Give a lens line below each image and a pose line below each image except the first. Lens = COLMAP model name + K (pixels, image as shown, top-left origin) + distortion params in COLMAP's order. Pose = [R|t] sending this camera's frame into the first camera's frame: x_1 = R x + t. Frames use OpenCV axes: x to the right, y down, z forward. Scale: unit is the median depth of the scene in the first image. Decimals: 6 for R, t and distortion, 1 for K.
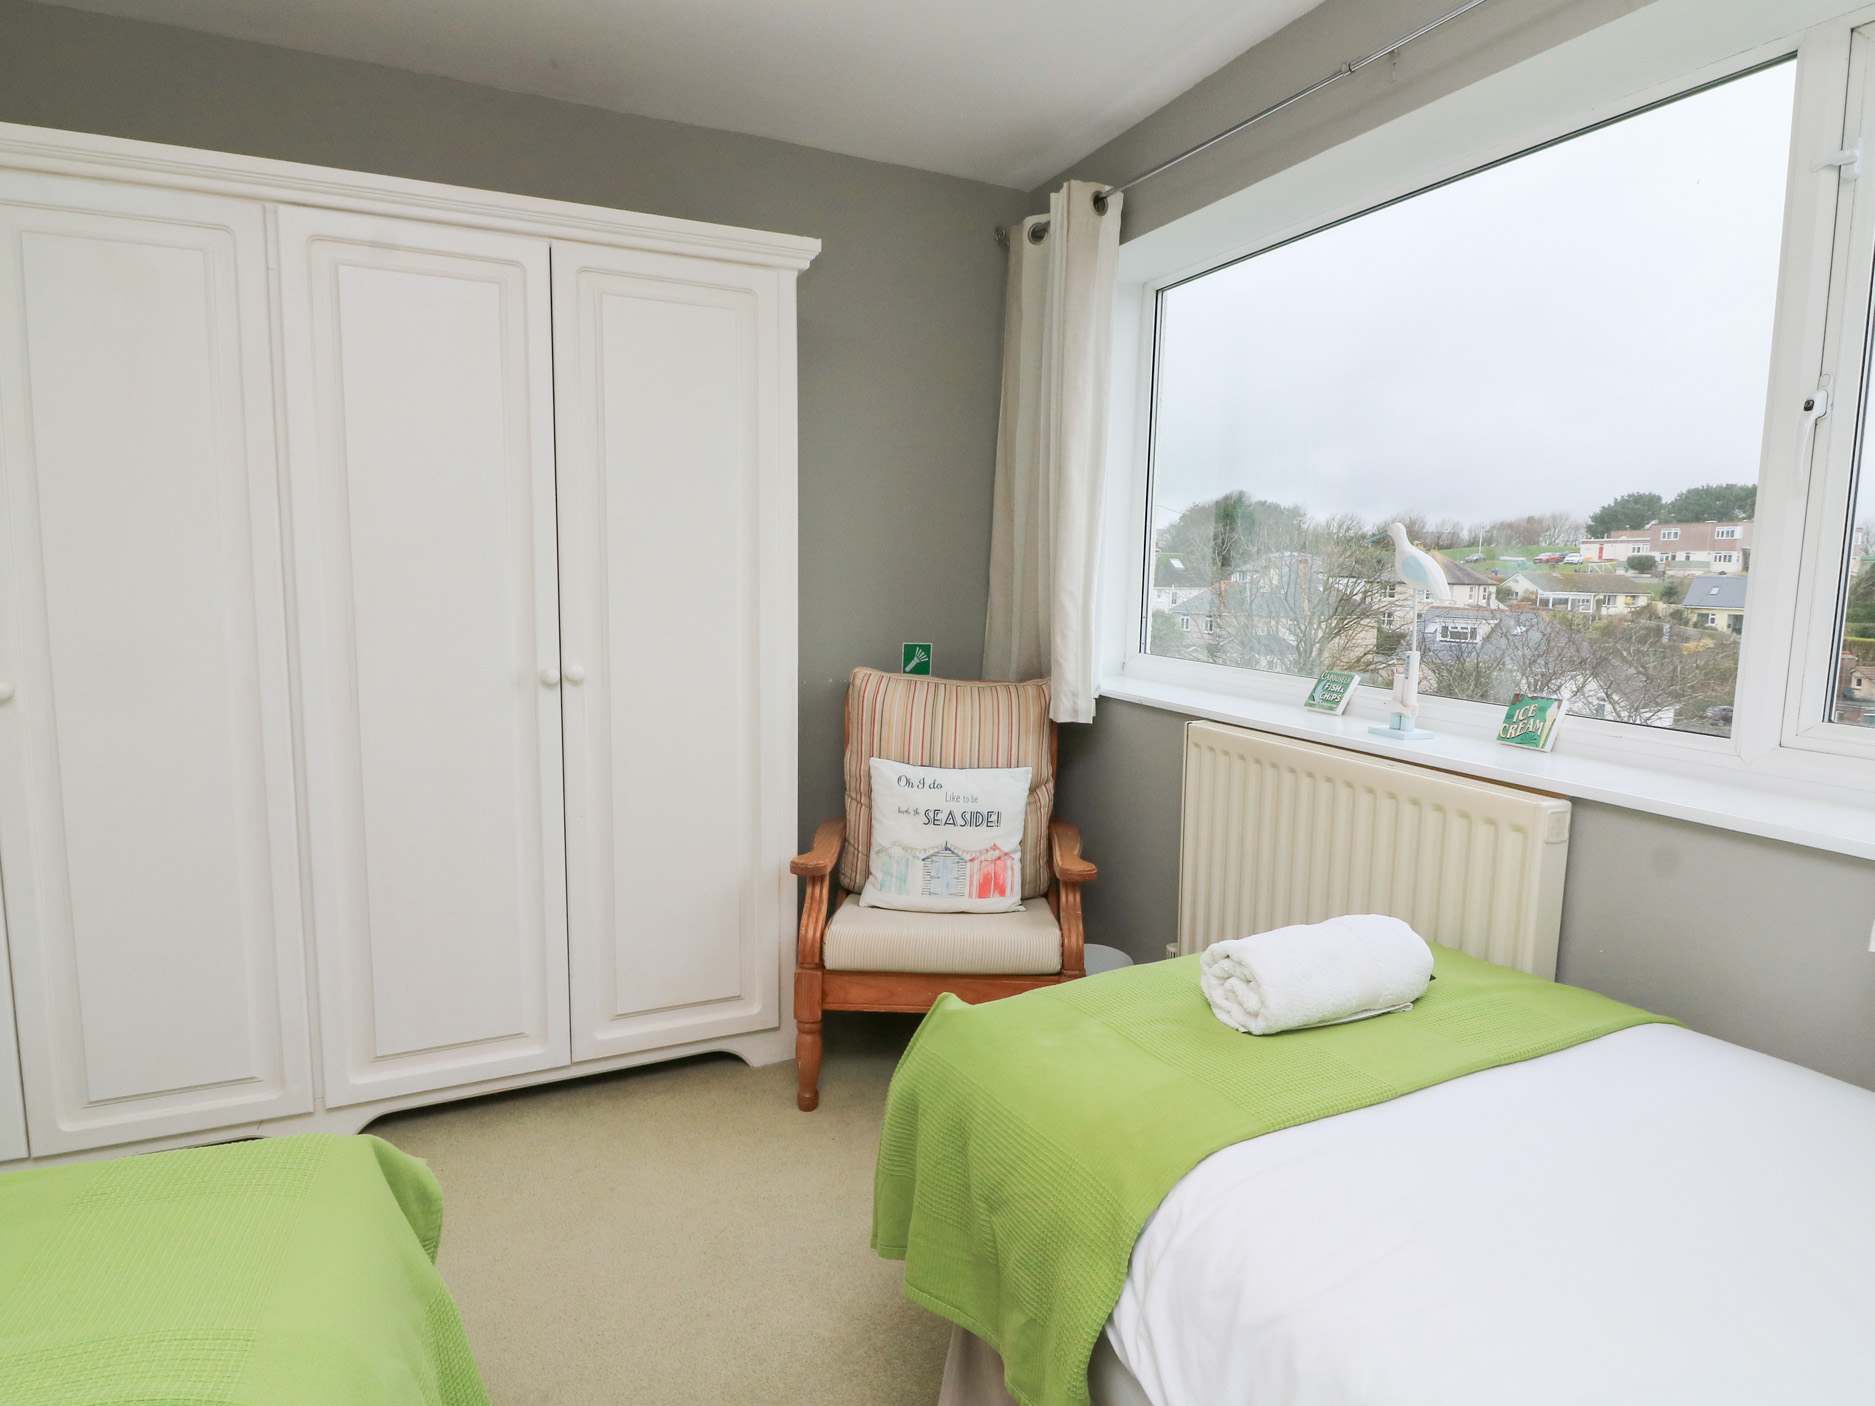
lens RADIAL K [[1008.1, 0, 951.2], [0, 1008.1, 689.6], [0, 0, 1]] dist [-0.001288, -0.014051]
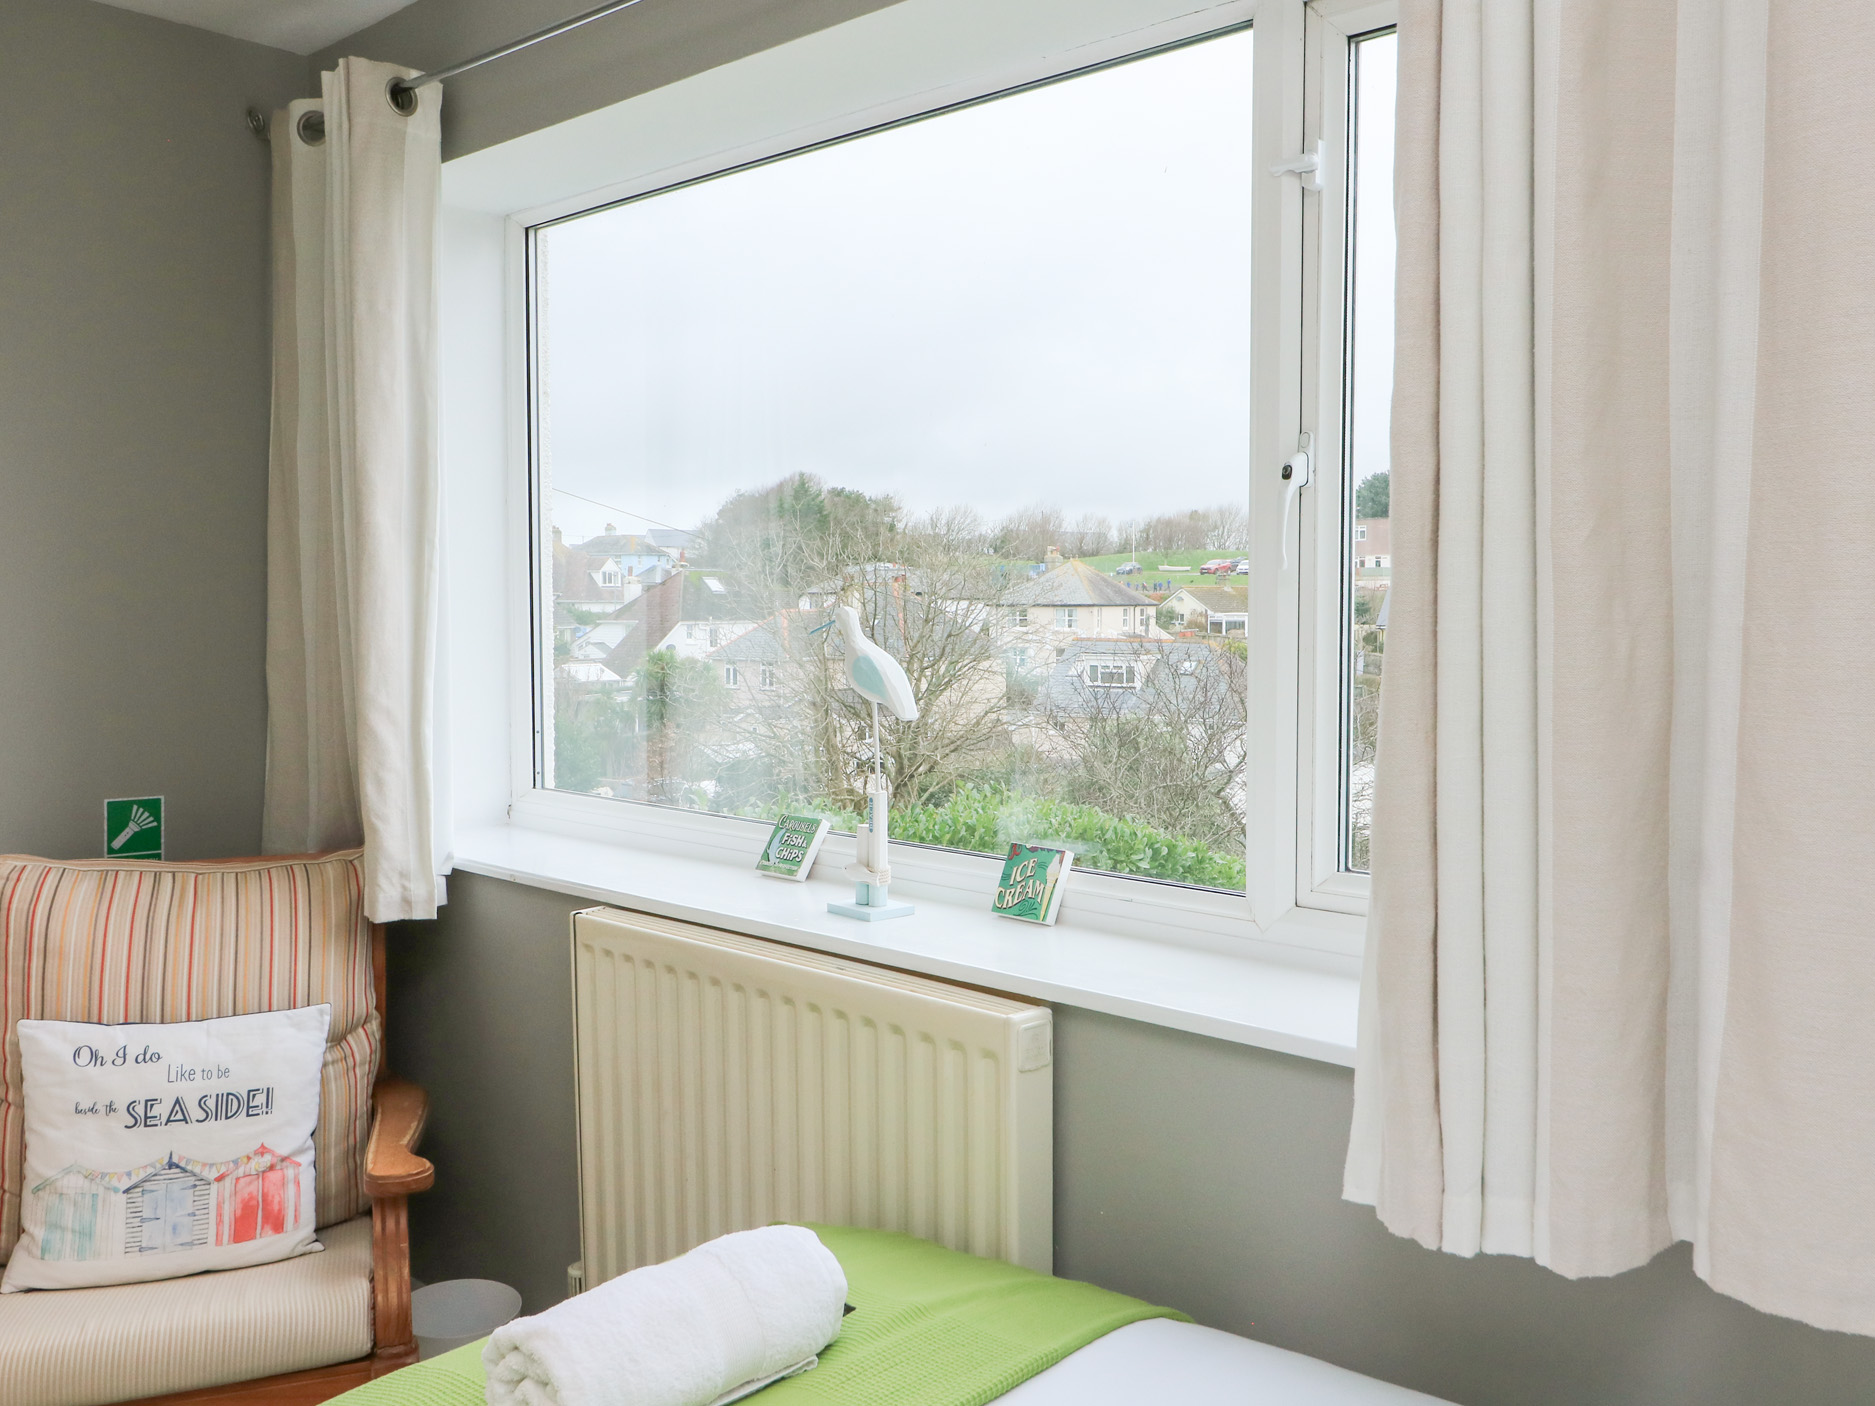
lens RADIAL K [[1576.7, 0, 973.9], [0, 1576.7, 692.5], [0, 0, 1]] dist [0.005934, -0.001129]
pose [[0.928394, -0.042662, 0.369141, 0.099222], [0.063300, 0.997025, -0.043972, -0.043496], [-0.366167, 0.064190, 0.928333, -0.028429]]
